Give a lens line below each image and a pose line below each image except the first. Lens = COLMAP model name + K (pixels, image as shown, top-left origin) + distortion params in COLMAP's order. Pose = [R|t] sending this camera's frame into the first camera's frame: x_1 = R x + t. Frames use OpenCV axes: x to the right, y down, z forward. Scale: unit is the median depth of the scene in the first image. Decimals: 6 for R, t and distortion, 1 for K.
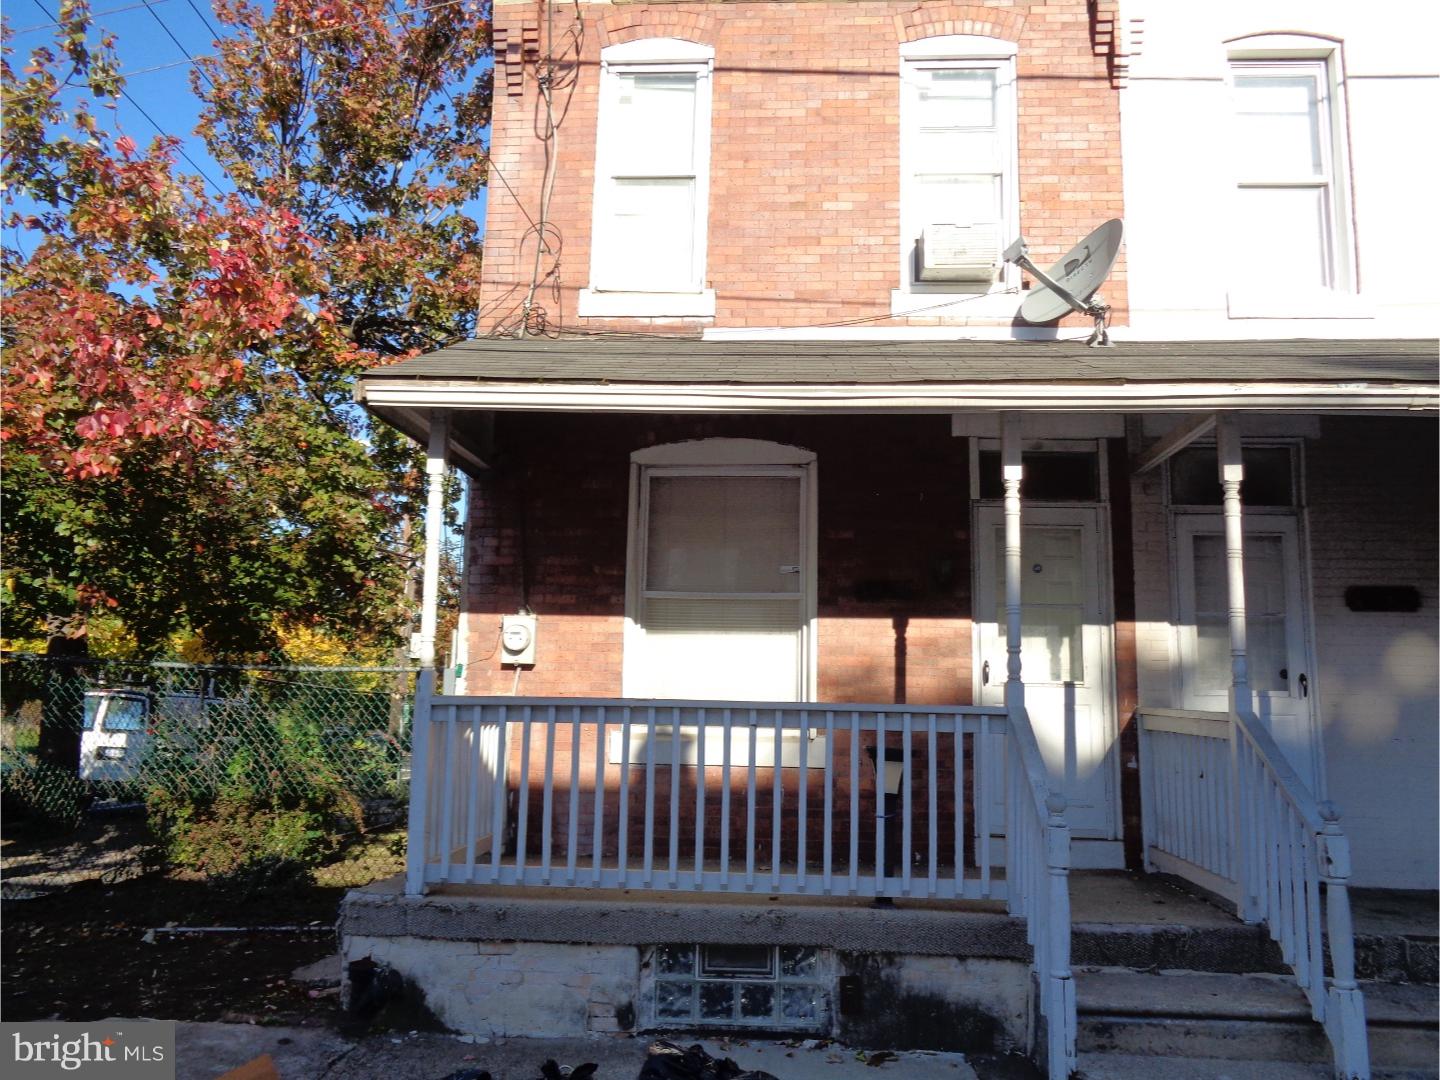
lens RADIAL K [[1061.8, 0, 724.9], [0, 1061.8, 541.1], [0, 0, 1]] dist [-0.003563, -0.007255]
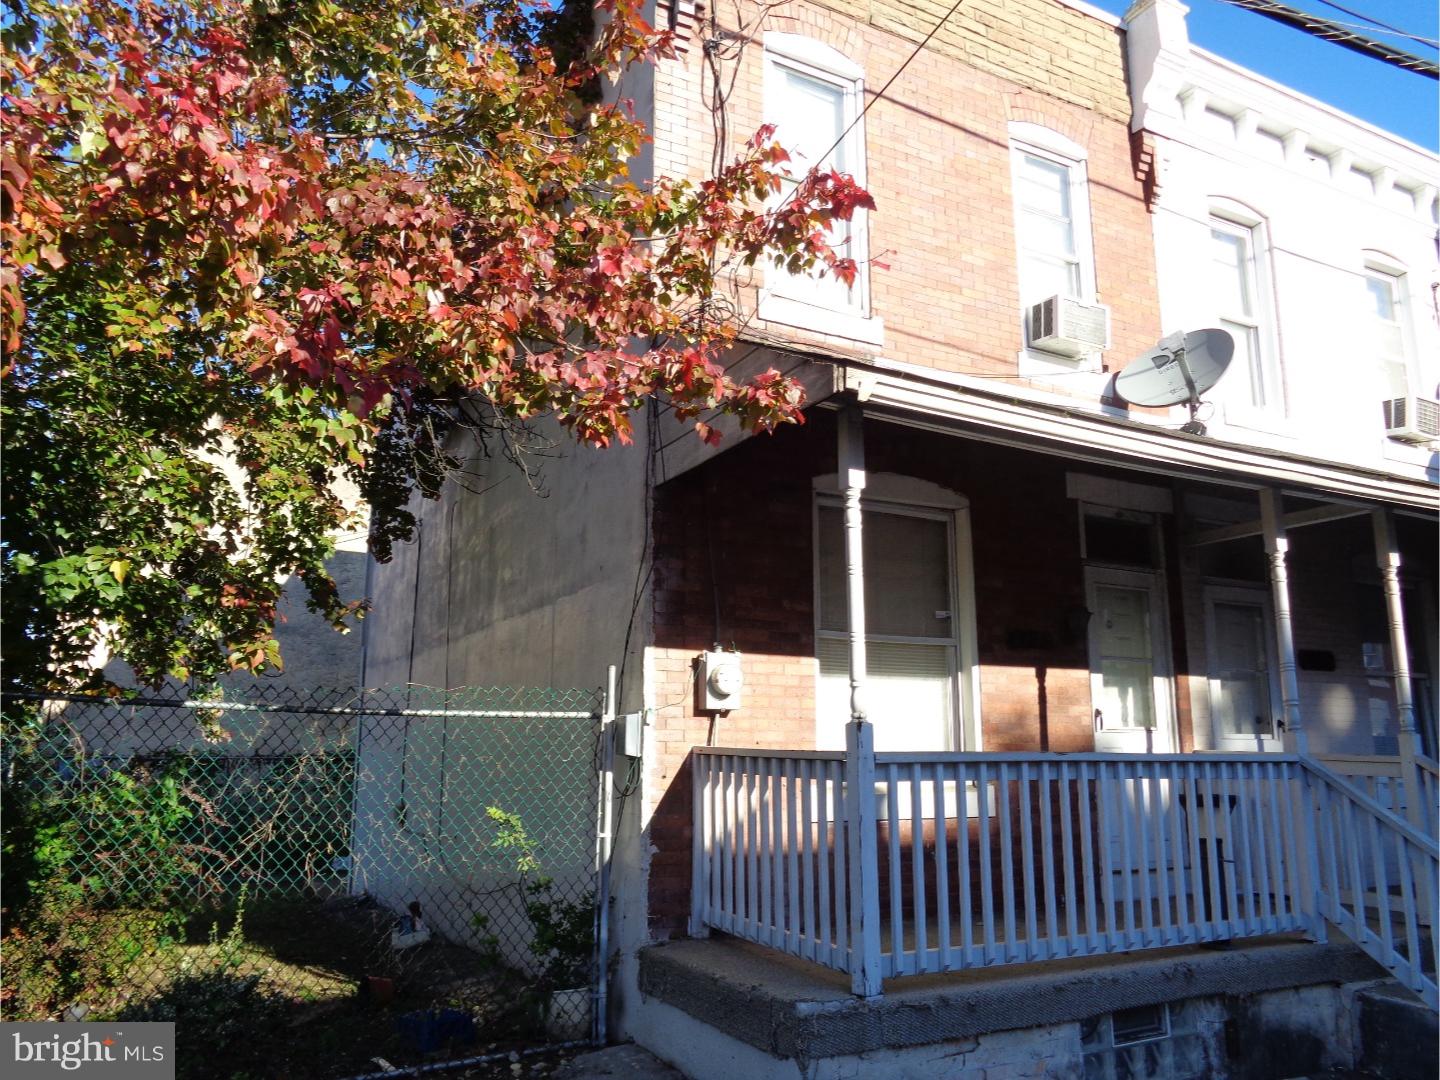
lens RADIAL K [[1061.8, 0, 721.6], [0, 1061.8, 543.8], [0, 0, 1]] dist [-0.003563, -0.007255]
pose [[0.859606, 0.085049, 0.503829, -0.627274], [-0.068951, 0.996339, -0.050547, 0.025894], [-0.506284, 0.008711, 0.862323, 0.261242]]
